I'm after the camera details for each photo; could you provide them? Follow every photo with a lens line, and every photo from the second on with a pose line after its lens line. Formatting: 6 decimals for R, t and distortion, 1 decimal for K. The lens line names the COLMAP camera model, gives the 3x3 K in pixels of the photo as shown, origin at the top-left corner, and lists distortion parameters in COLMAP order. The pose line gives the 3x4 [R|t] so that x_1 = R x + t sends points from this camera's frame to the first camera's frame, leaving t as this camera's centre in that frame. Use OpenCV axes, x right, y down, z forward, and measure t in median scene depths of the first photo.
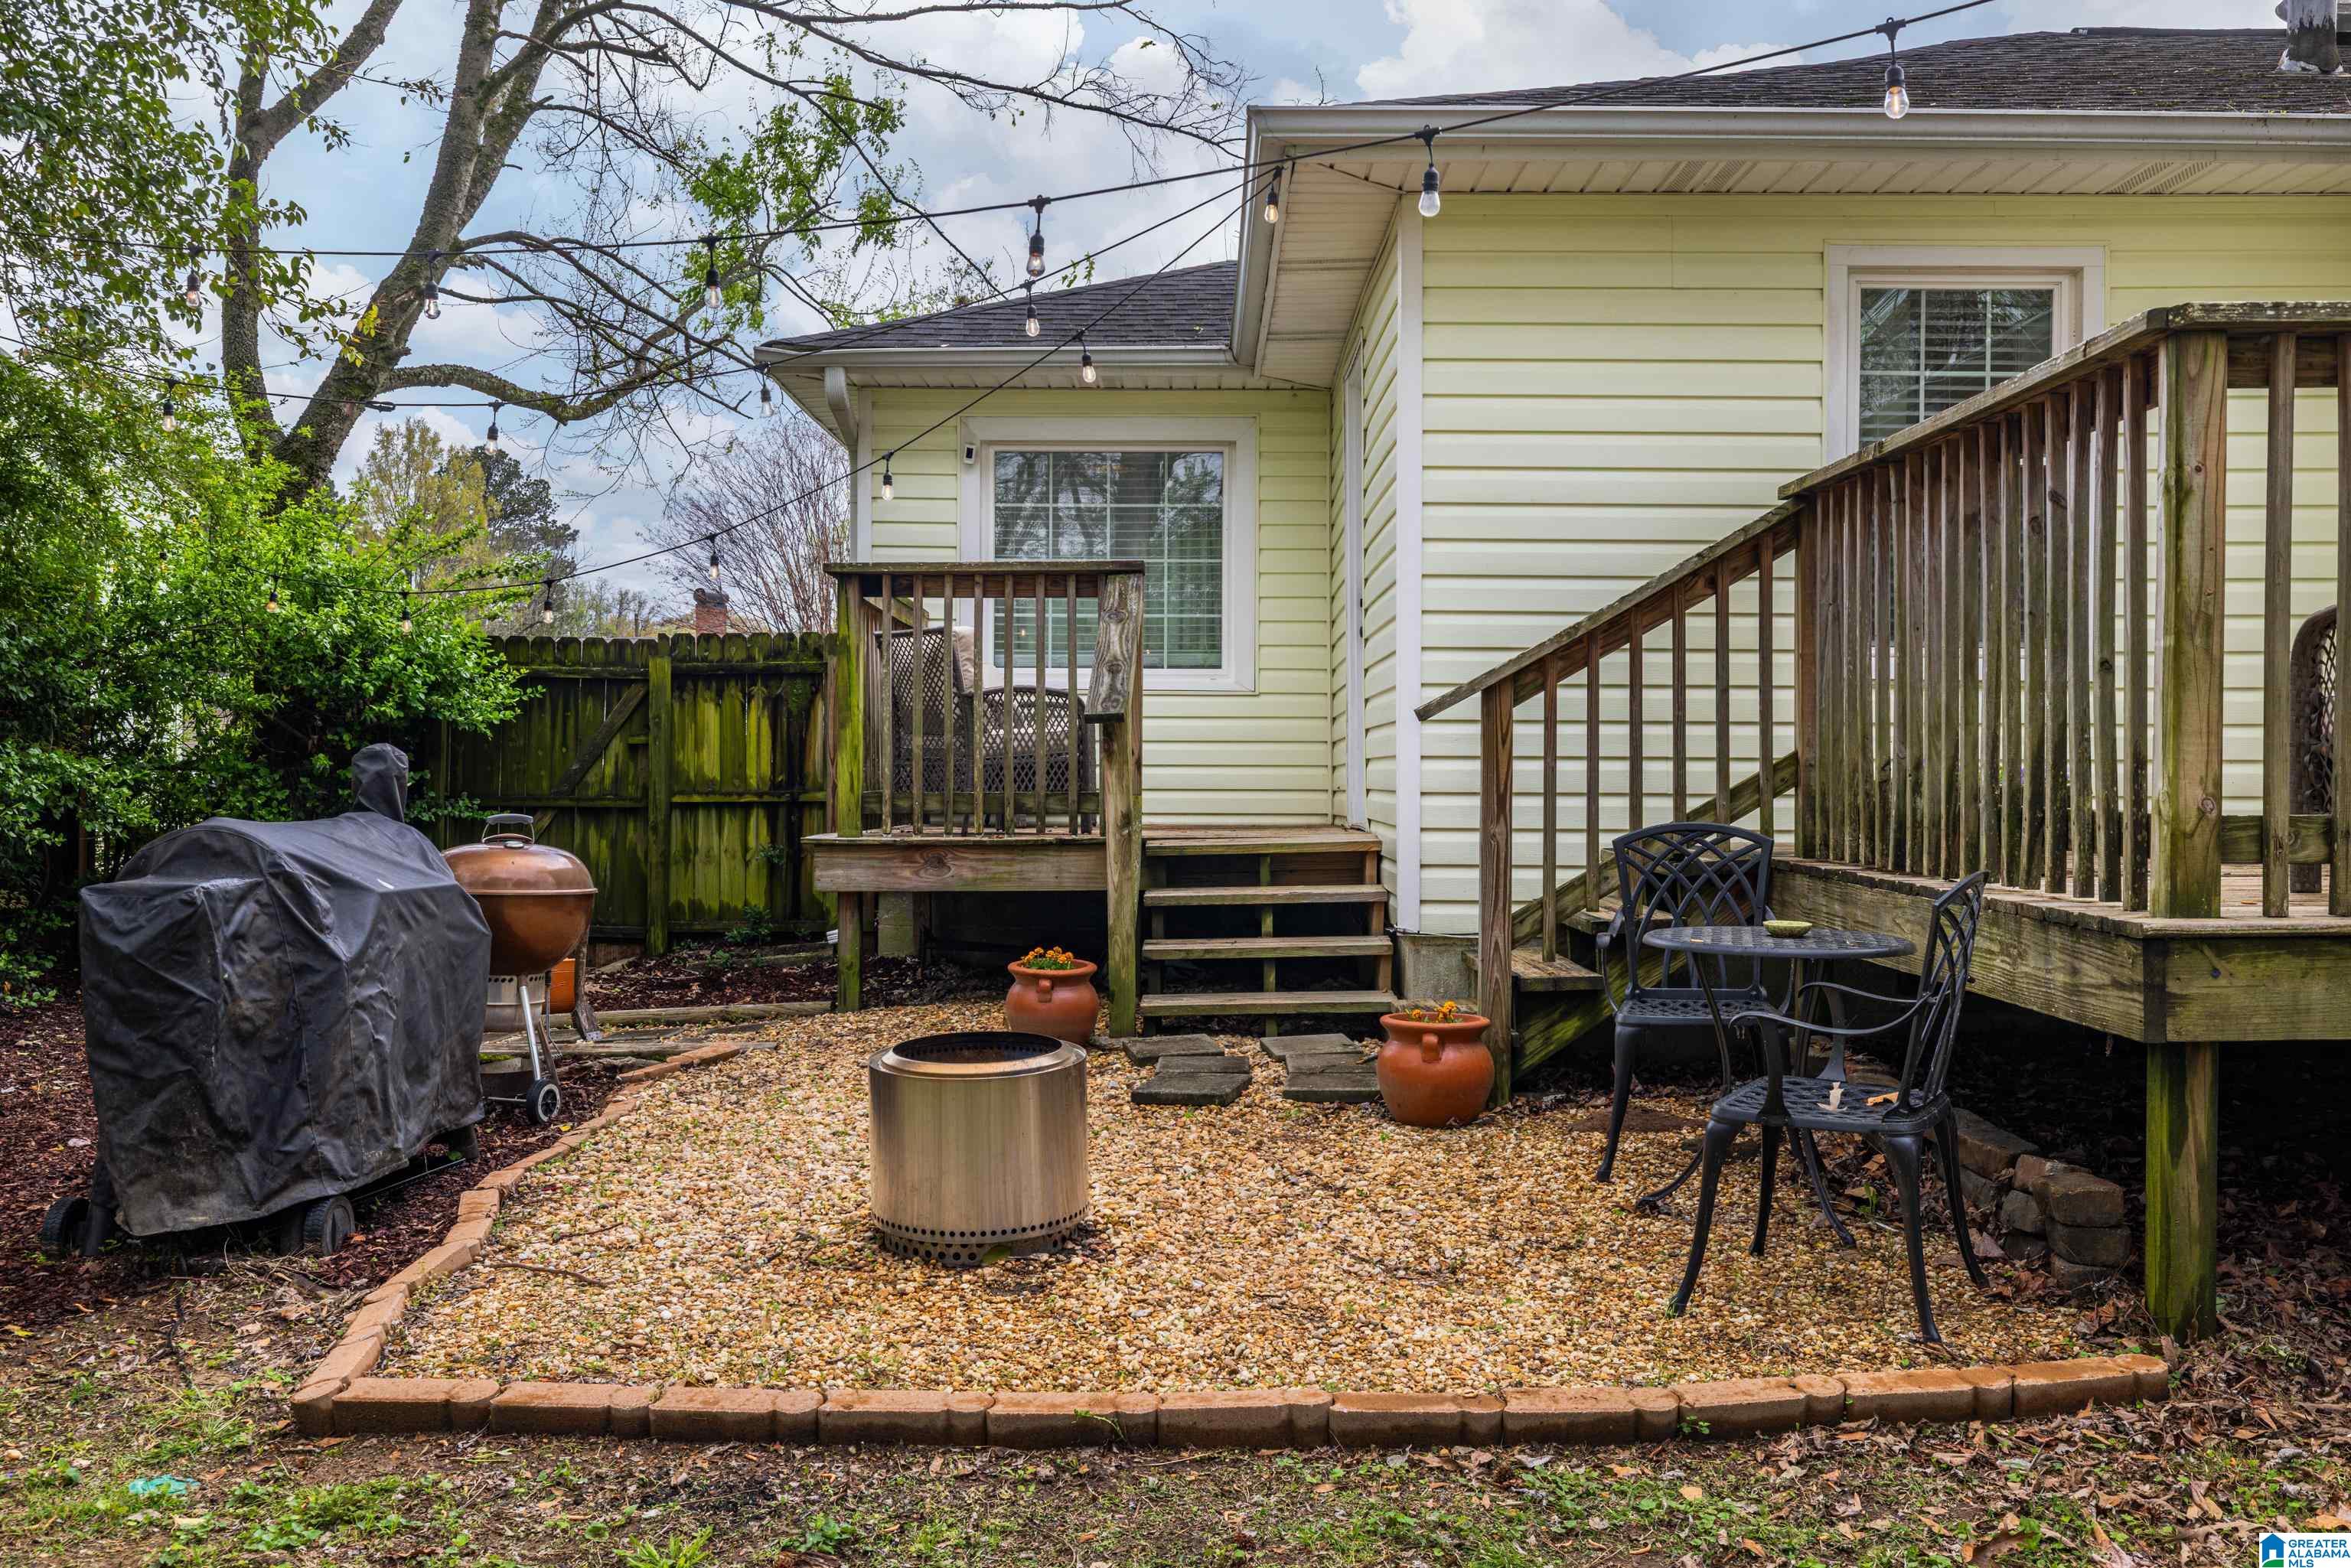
lens RADIAL K [[2101.0, 0, 1158.9], [0, 2101.0, 768.2], [0, 0, 1]] dist [-0.011722, 0.011695]
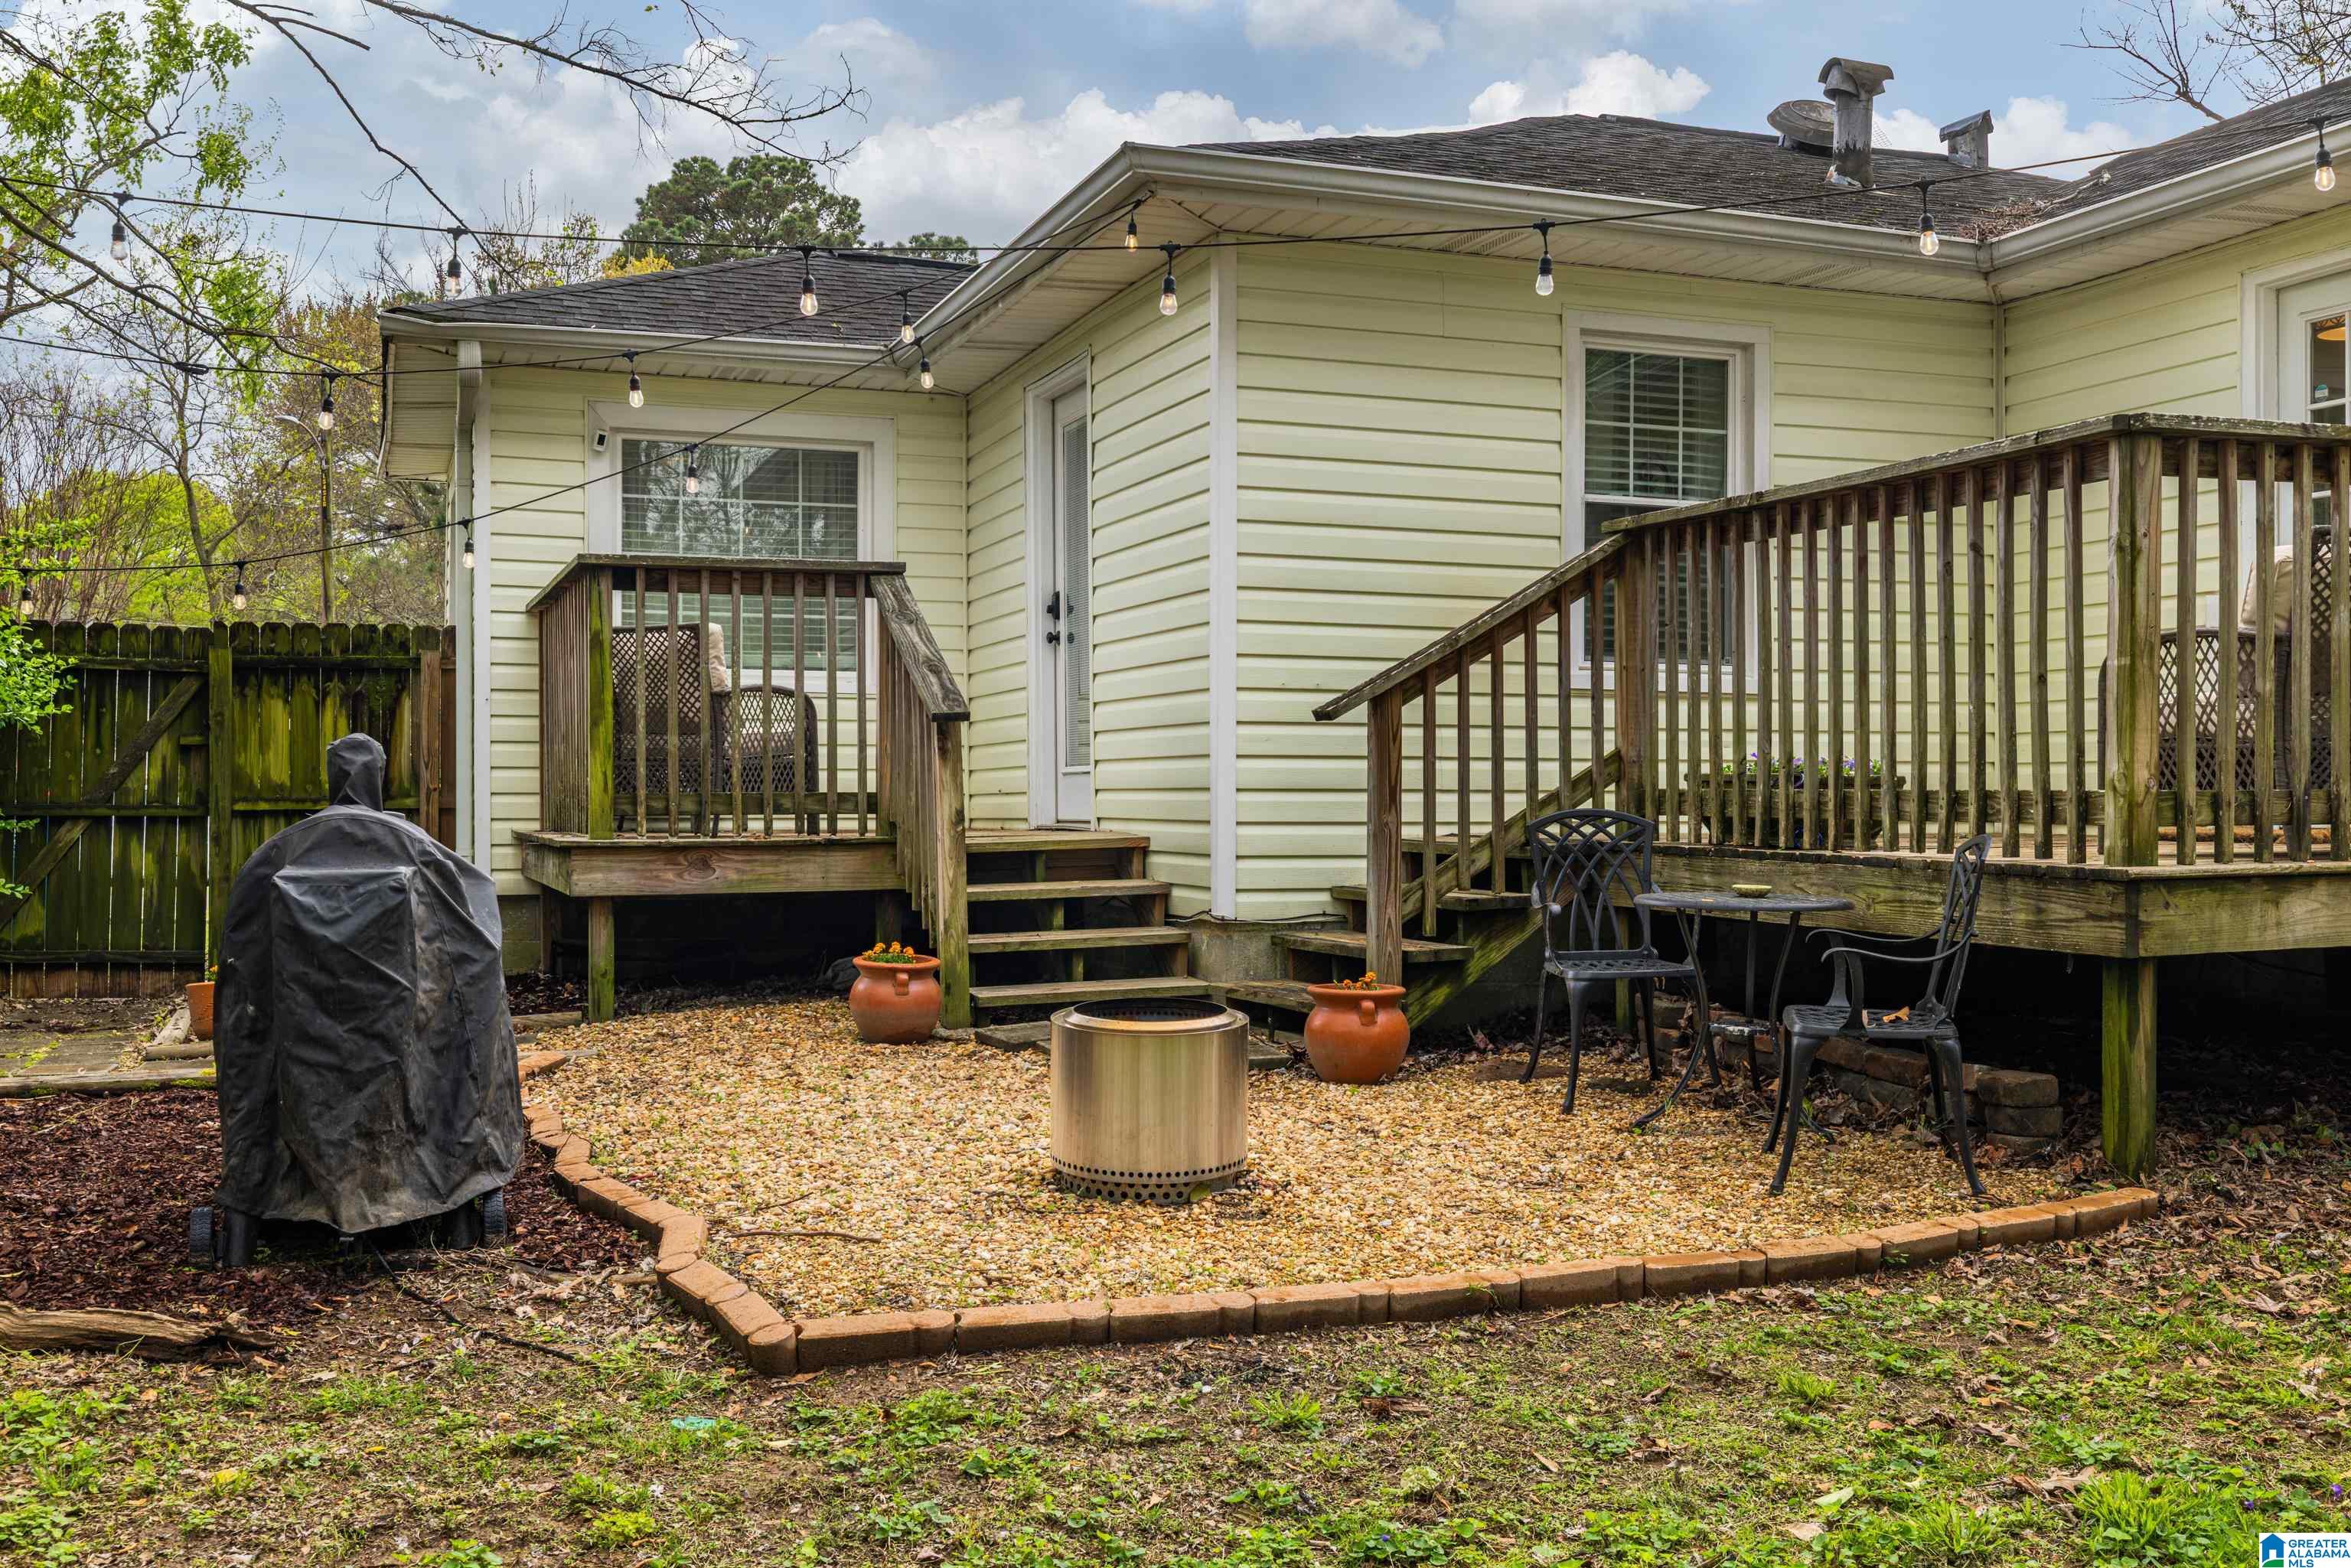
lens RADIAL K [[2261.8, 0, 1173.2], [0, 2261.8, 788.4], [0, 0, 1]] dist [-0.015682, 0.000000]
pose [[0.934413, -0.000496, 0.356192, -0.330644], [0.000295, 1.000000, 0.000617, 0.010820], [-0.356192, -0.000472, 0.934413, -0.073993]]
